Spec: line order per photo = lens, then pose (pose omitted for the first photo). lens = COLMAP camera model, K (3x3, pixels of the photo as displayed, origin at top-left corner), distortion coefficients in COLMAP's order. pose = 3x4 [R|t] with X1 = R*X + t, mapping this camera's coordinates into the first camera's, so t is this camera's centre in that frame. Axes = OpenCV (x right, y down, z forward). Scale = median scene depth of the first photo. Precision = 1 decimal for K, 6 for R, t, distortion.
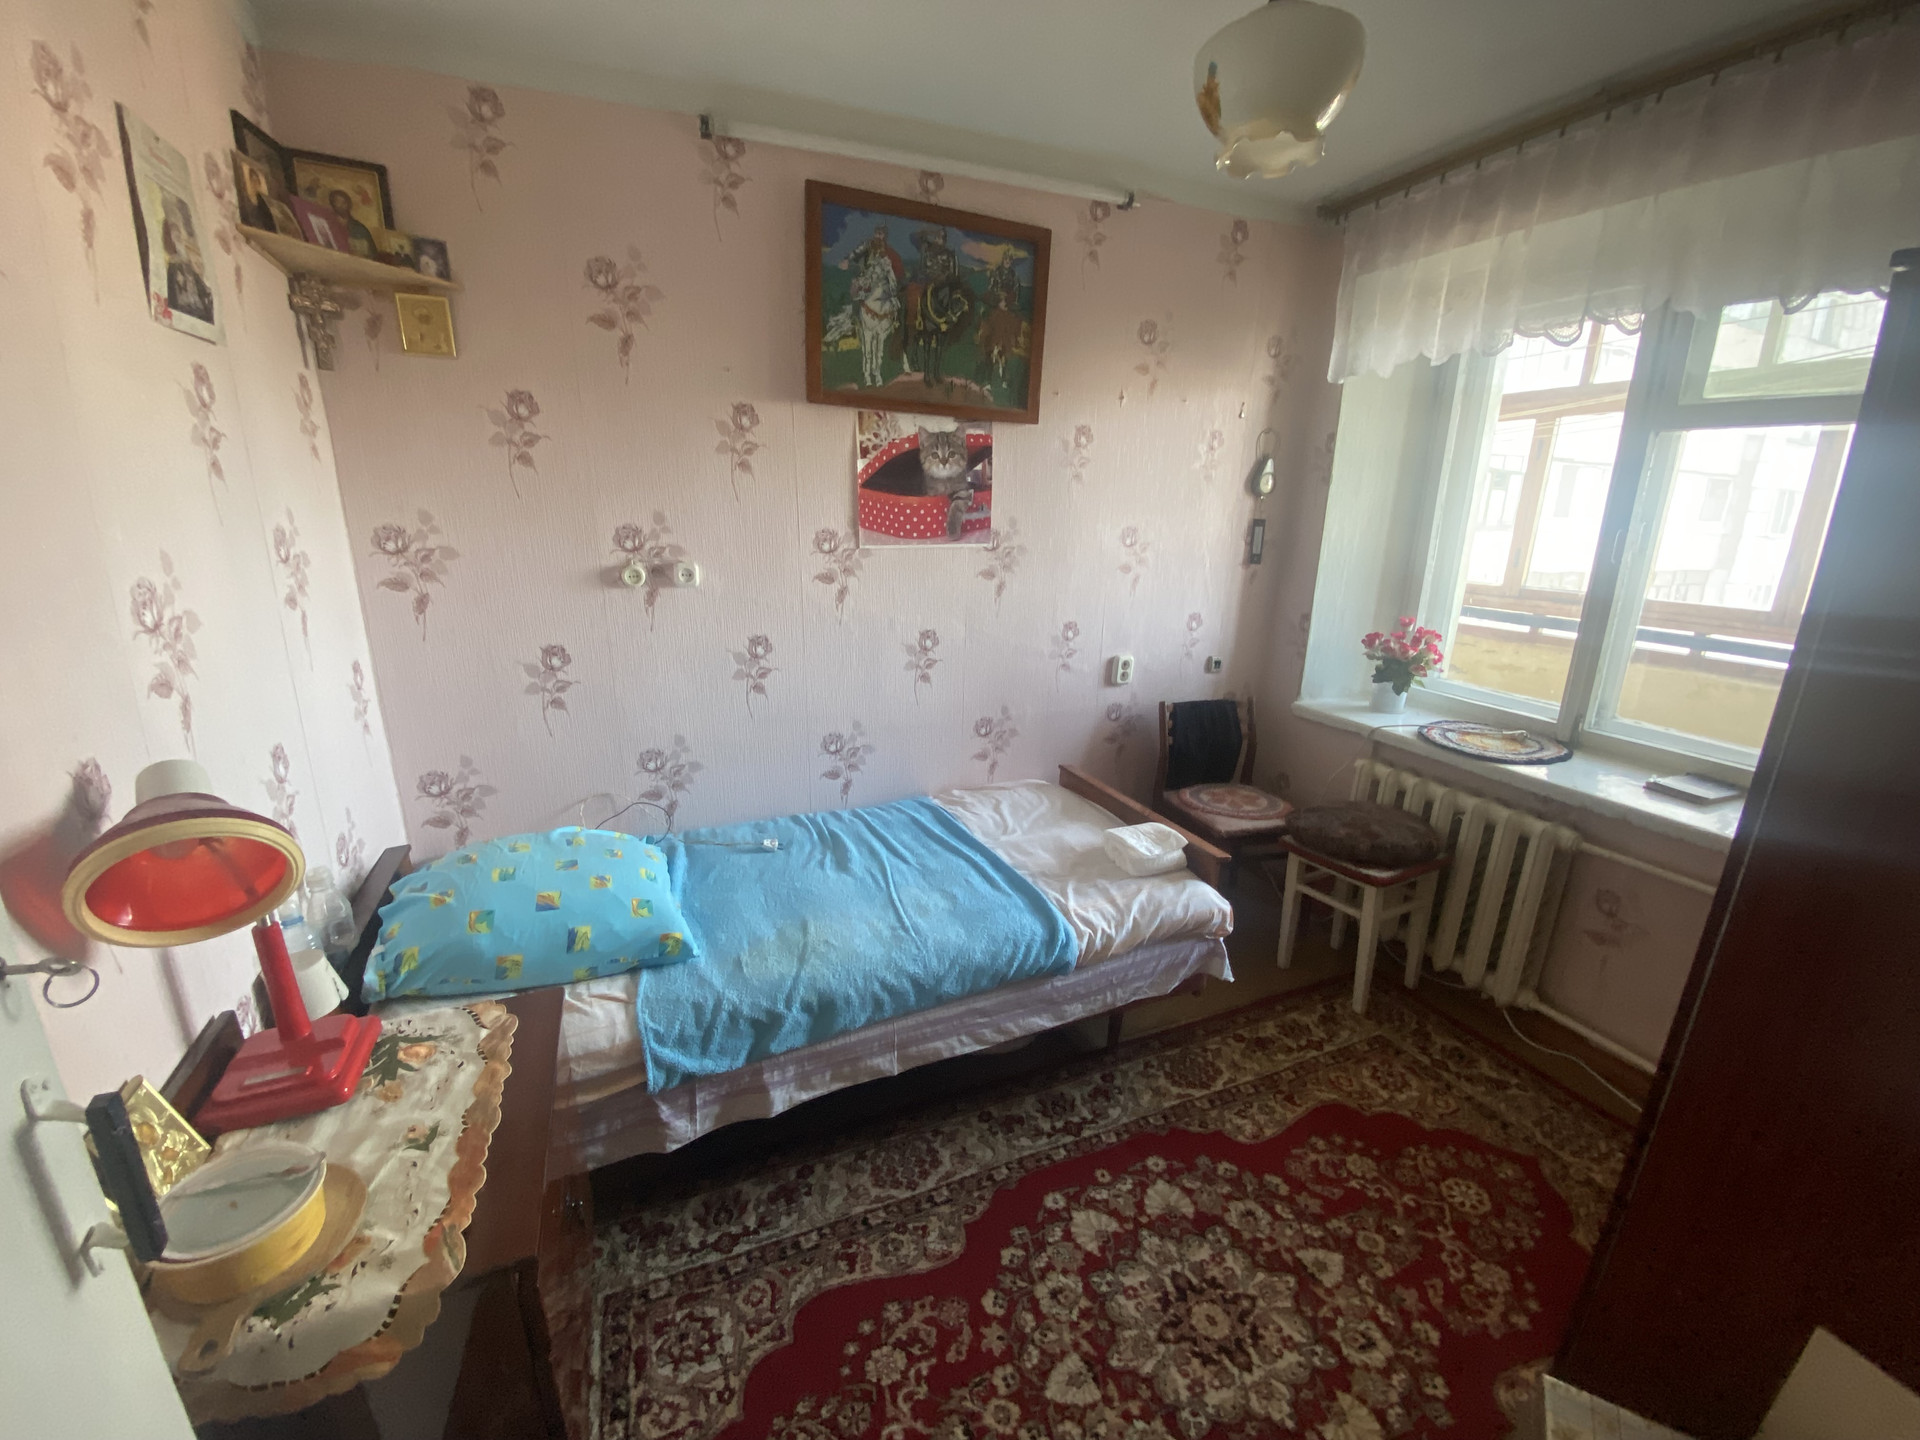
lens RADIAL K [[778.7, 0, 957.3], [0, 778.7, 724.0], [0, 0, 1]] dist [0.015531, -0.018034]
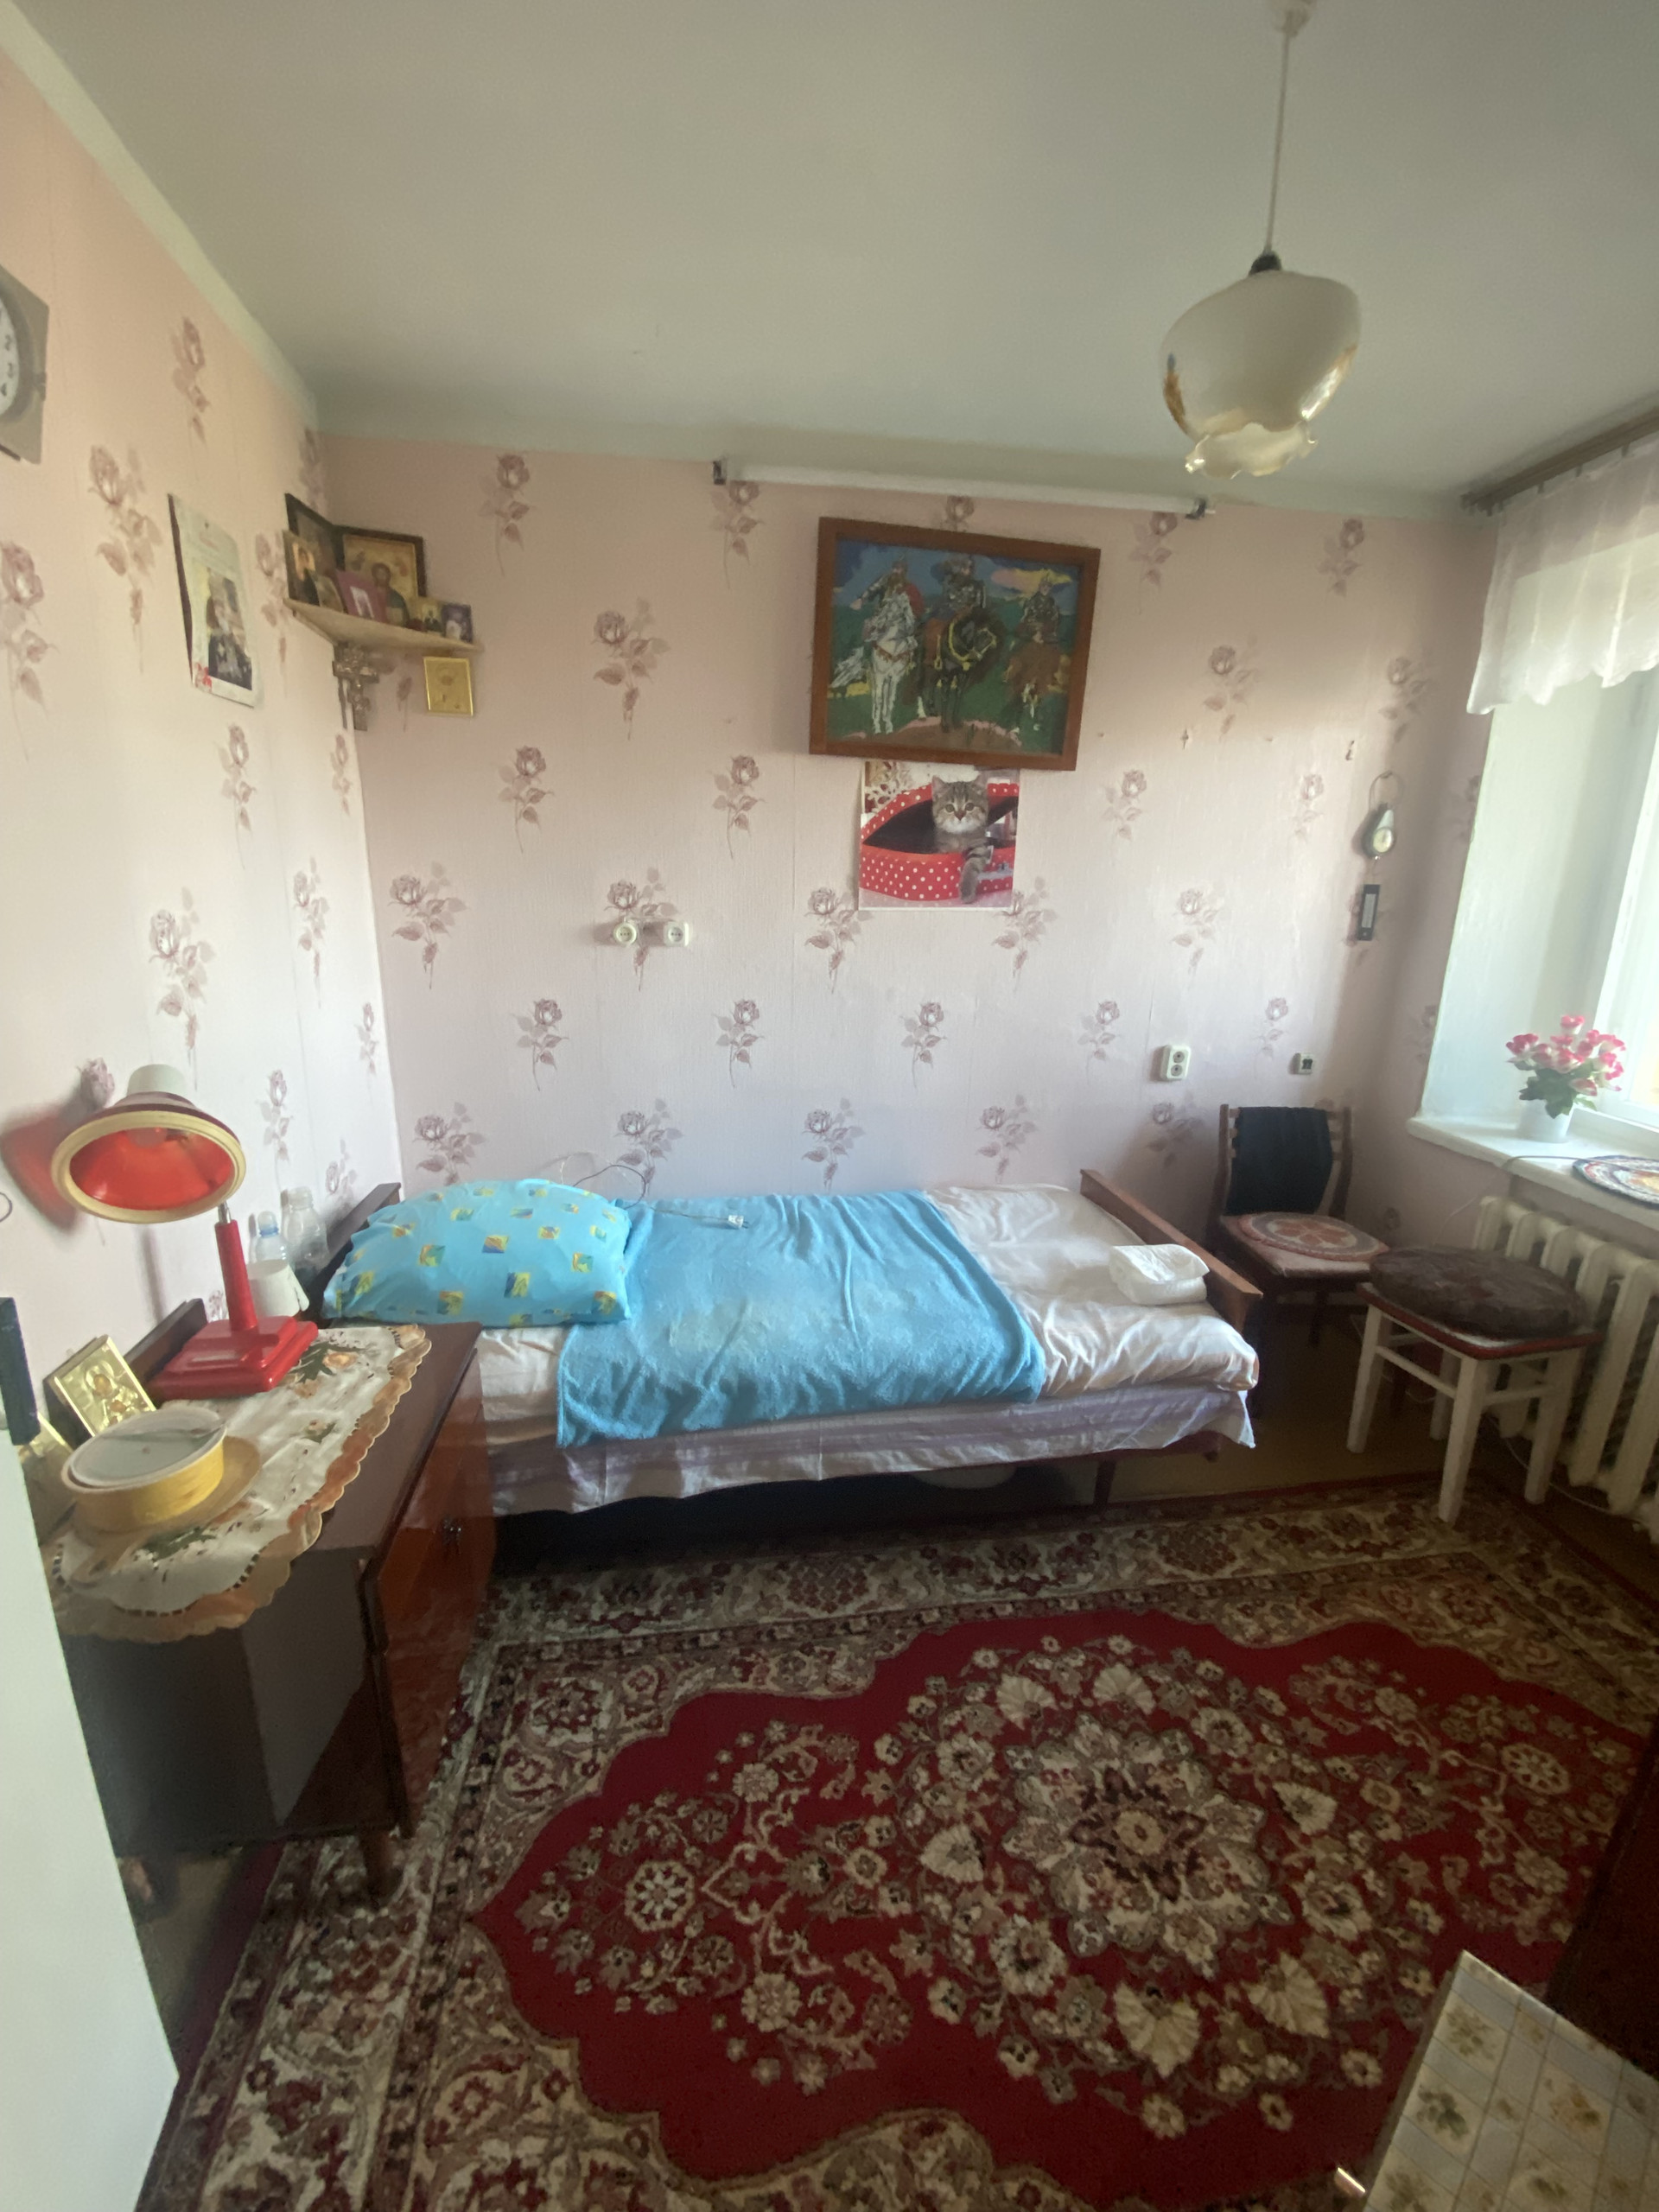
lens RADIAL K [[897.2, 0, 824.1], [0, 897.2, 1098.8], [0, 0, 1]] dist [0.015531, -0.018034]
pose [[0.967240, 0.069973, -0.244031, 0.147311], [-0.076621, 0.996901, -0.017845, 0.023844], [0.242026, 0.035958, 0.969603, -0.029999]]
